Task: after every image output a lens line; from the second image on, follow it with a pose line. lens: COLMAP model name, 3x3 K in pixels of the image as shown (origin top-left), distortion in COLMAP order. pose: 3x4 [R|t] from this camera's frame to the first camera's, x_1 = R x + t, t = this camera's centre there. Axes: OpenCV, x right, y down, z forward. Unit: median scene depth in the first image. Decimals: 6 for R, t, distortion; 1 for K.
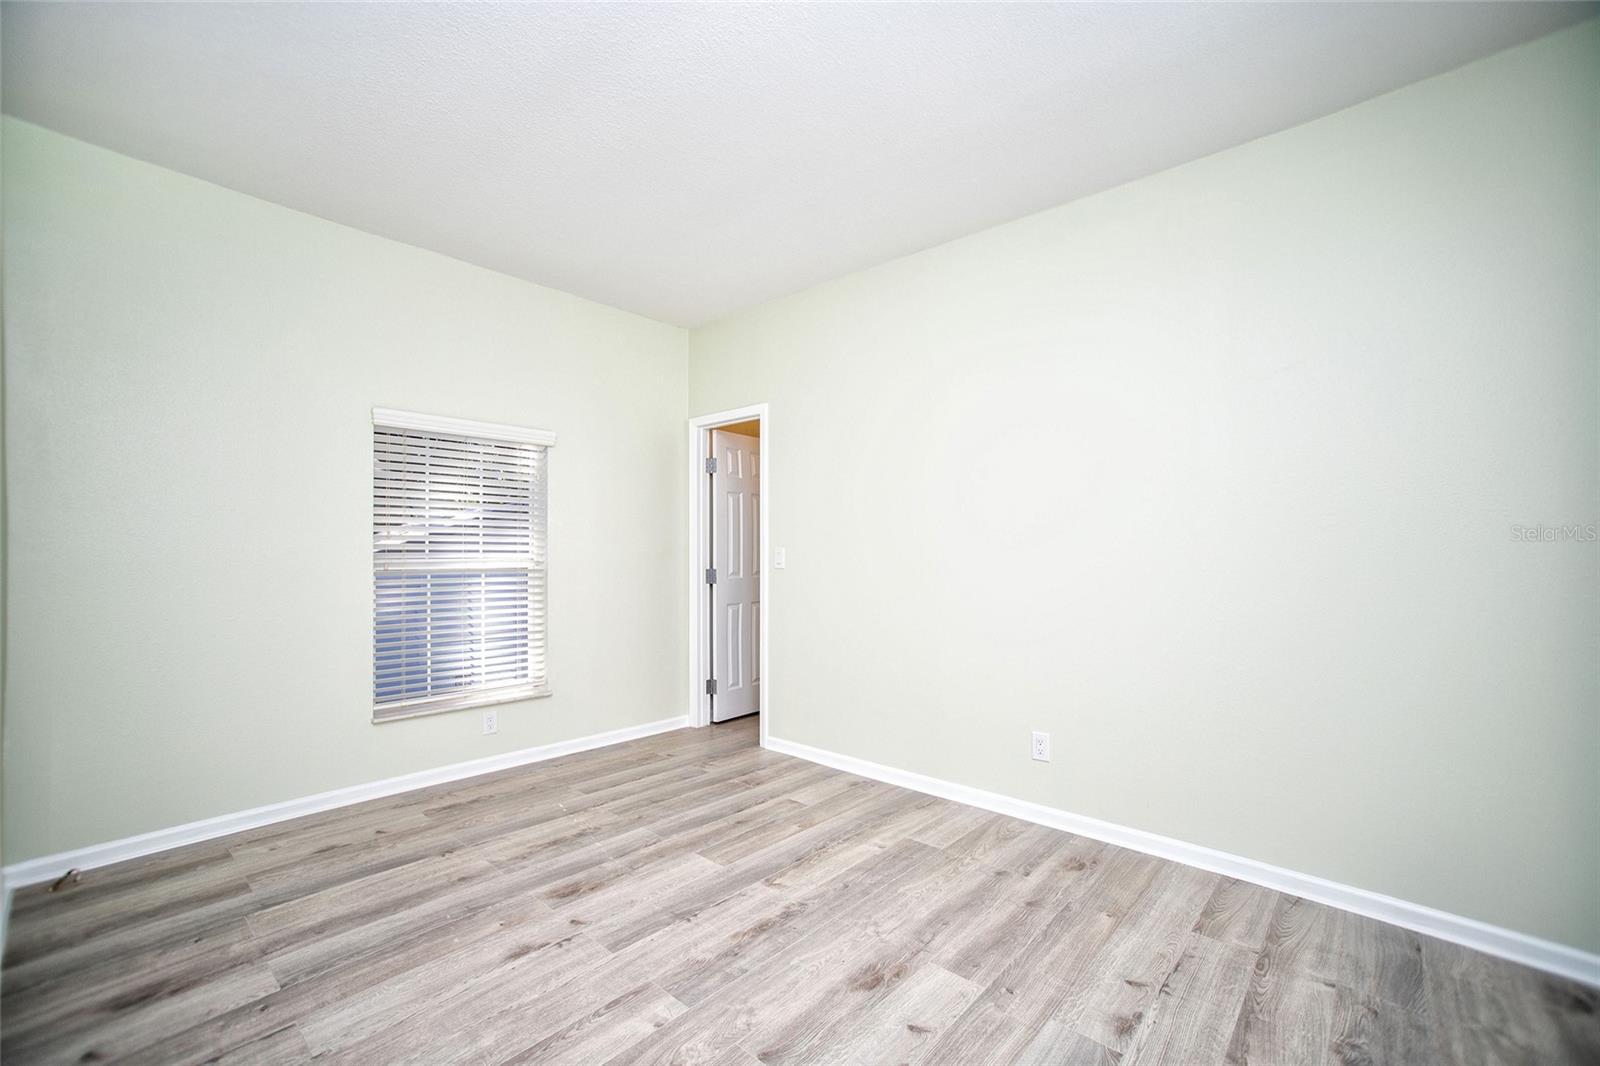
lens RADIAL K [[663.7, 0, 788.6], [0, 663.7, 538.9], [0, 0, 1]] dist [-0.016411, 0.004815]
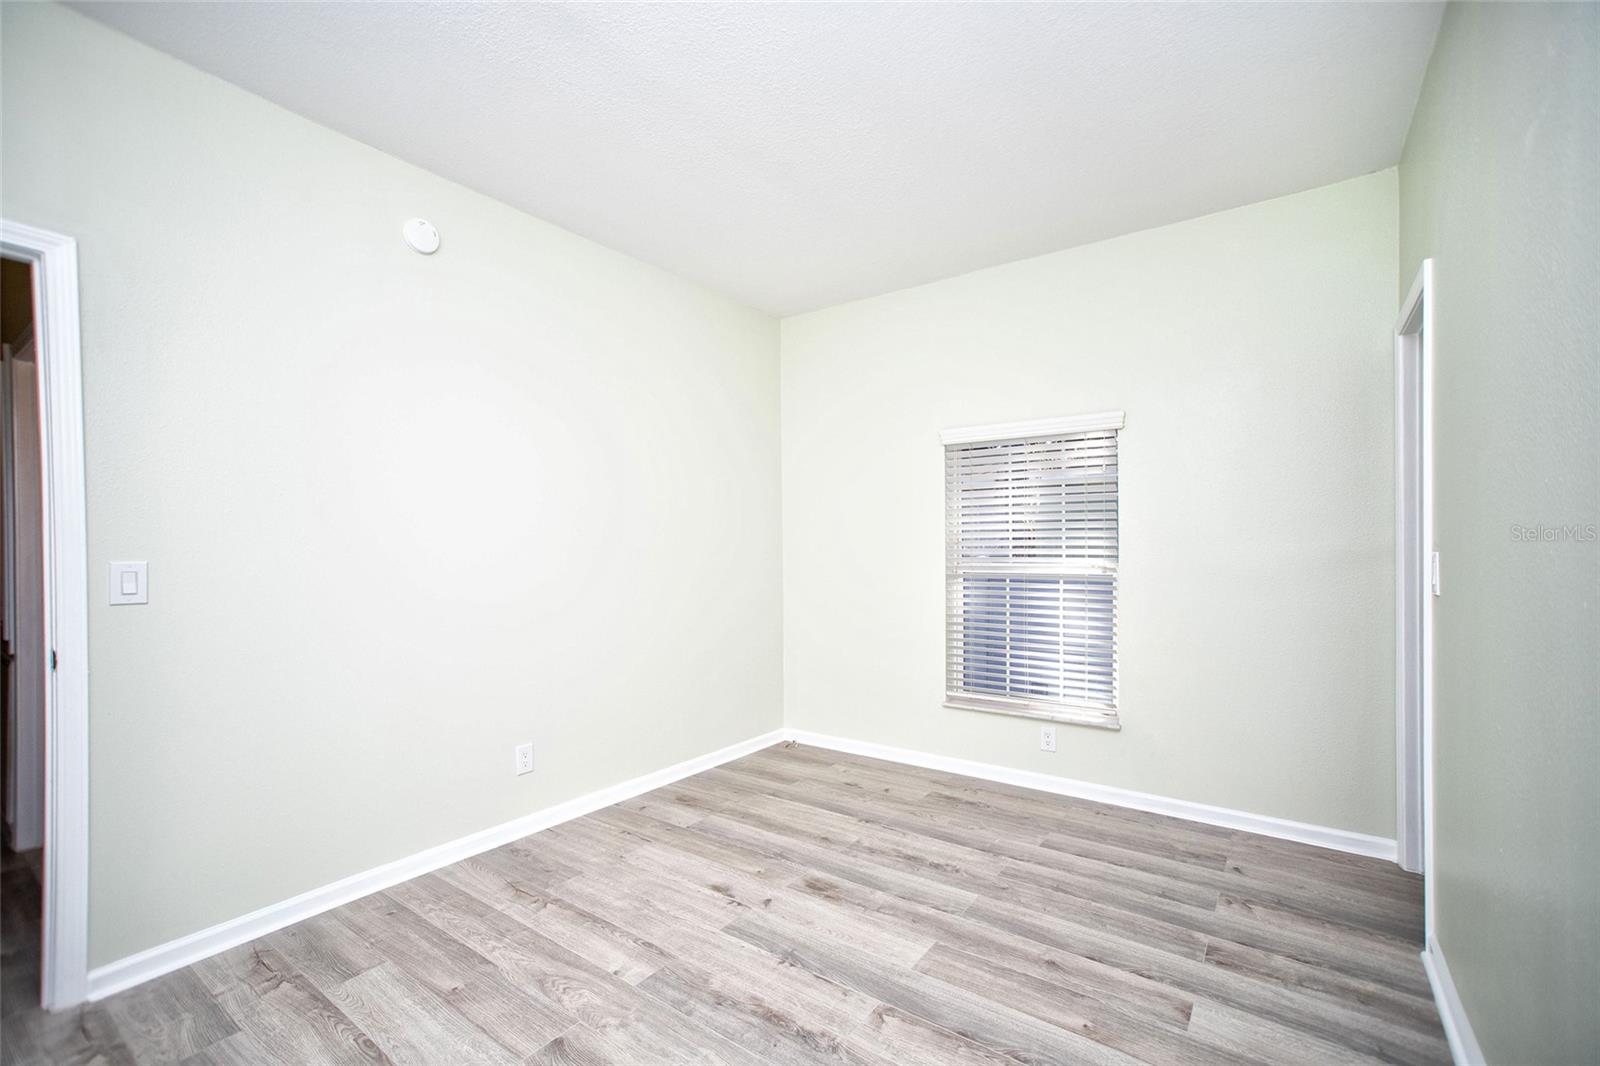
lens RADIAL K [[663.7, 0, 770.2], [0, 663.7, 553.2], [0, 0, 1]] dist [-0.016411, 0.004815]
pose [[0.114890, -0.002861, -0.993374, 0.551675], [0.028178, 0.999603, 0.000380, 0.004363], [0.992979, -0.028035, 0.114925, 0.646167]]
